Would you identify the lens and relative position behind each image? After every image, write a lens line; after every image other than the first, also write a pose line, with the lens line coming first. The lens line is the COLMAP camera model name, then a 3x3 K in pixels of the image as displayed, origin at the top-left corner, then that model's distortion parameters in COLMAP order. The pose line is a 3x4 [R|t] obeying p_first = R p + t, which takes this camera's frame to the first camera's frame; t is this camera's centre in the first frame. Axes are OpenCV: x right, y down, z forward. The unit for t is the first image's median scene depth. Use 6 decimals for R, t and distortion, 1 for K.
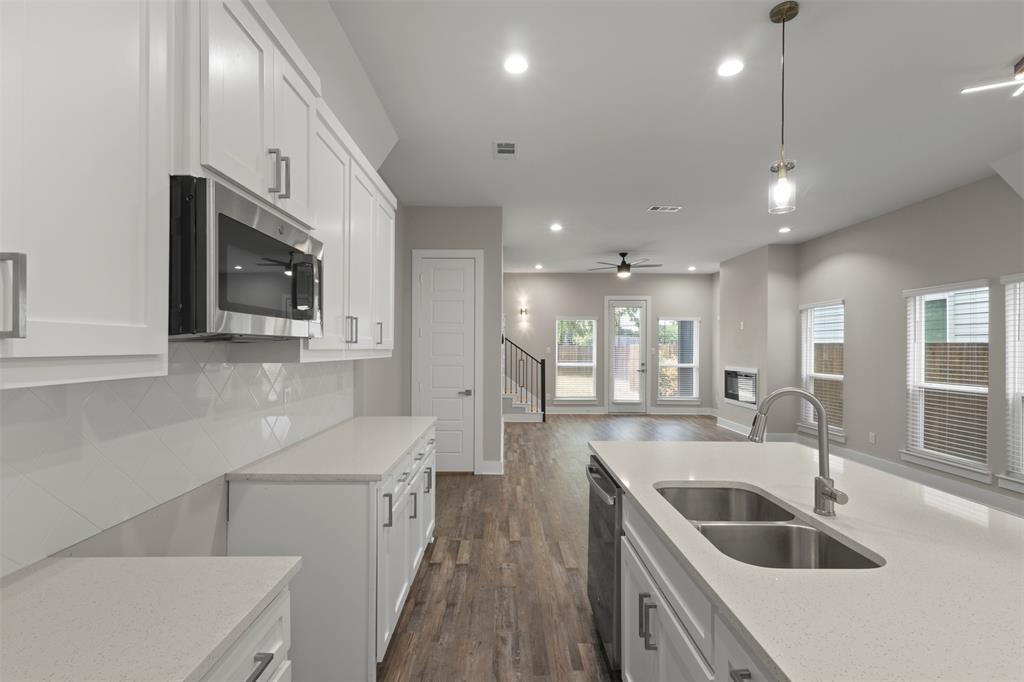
lens RADIAL K [[473.2, 0, 512.0], [0, 473.2, 341.0], [0, 0, 1]] dist [0.000792, 0.000166]
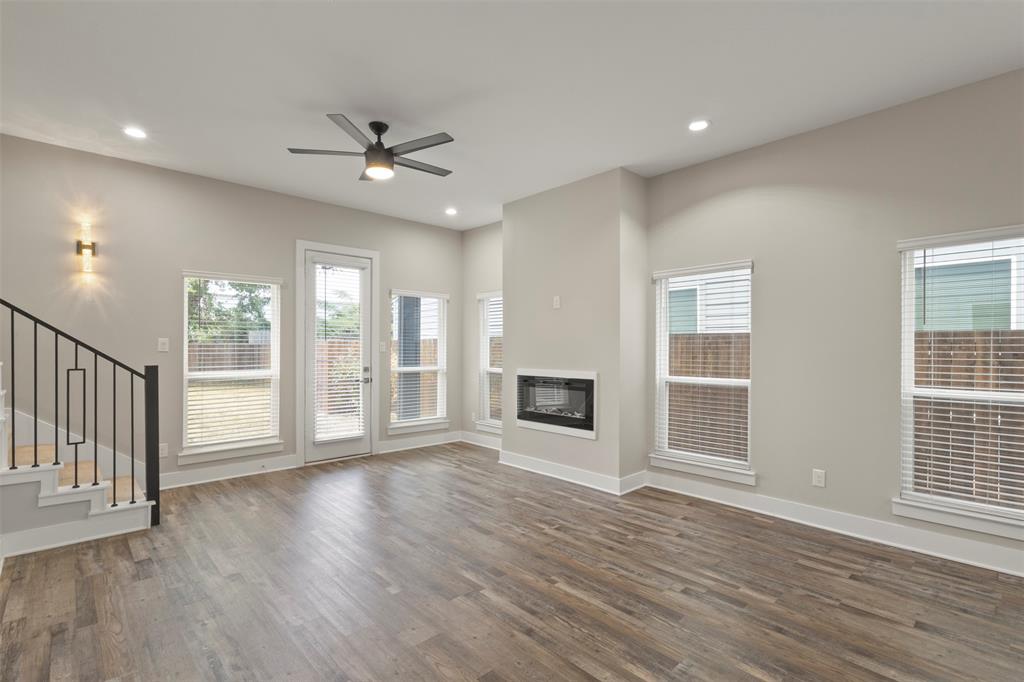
lens RADIAL K [[471.6, 0, 509.1], [0, 471.6, 349.9], [0, 0, 1]] dist [0.000871, 0.000302]
pose [[0.740780, -0.006338, 0.671718, 0.023120], [-0.006364, 0.999844, 0.016453, 0.017277], [-0.671718, -0.016463, 0.740624, 0.516762]]
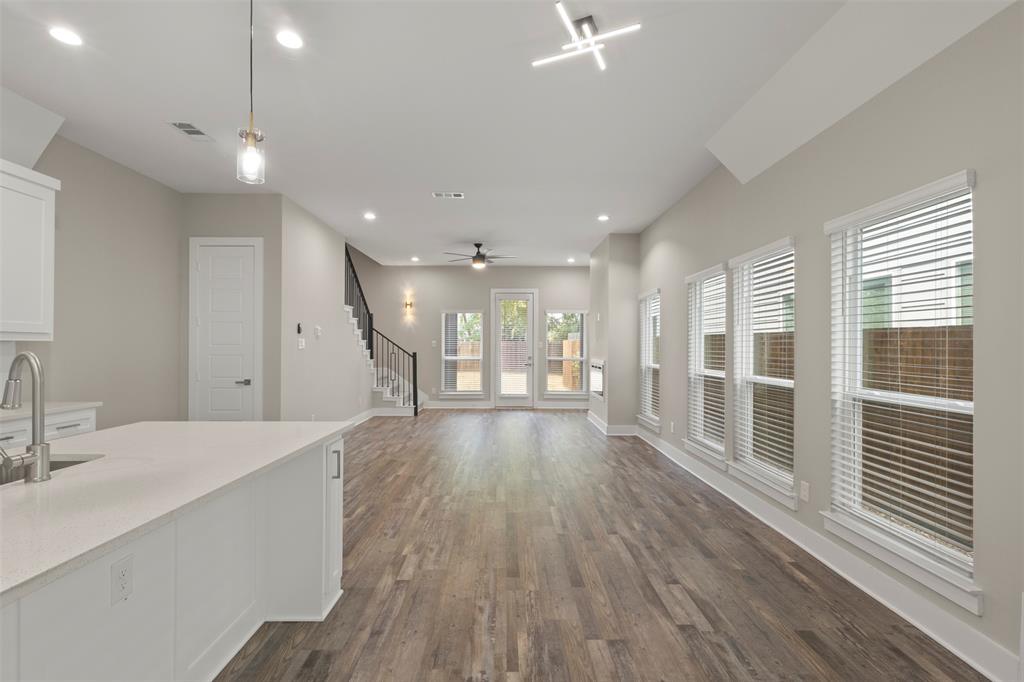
lens RADIAL K [[478.9, 0, 512.0], [0, 478.9, 341.0], [0, 0, 1]] dist [0.004843, 0.000545]
pose [[0.999980, -0.003877, -0.005055, 0.274748], [0.003885, 0.999991, 0.001514, 0.014056], [0.005049, -0.001534, 0.999986, 0.001005]]
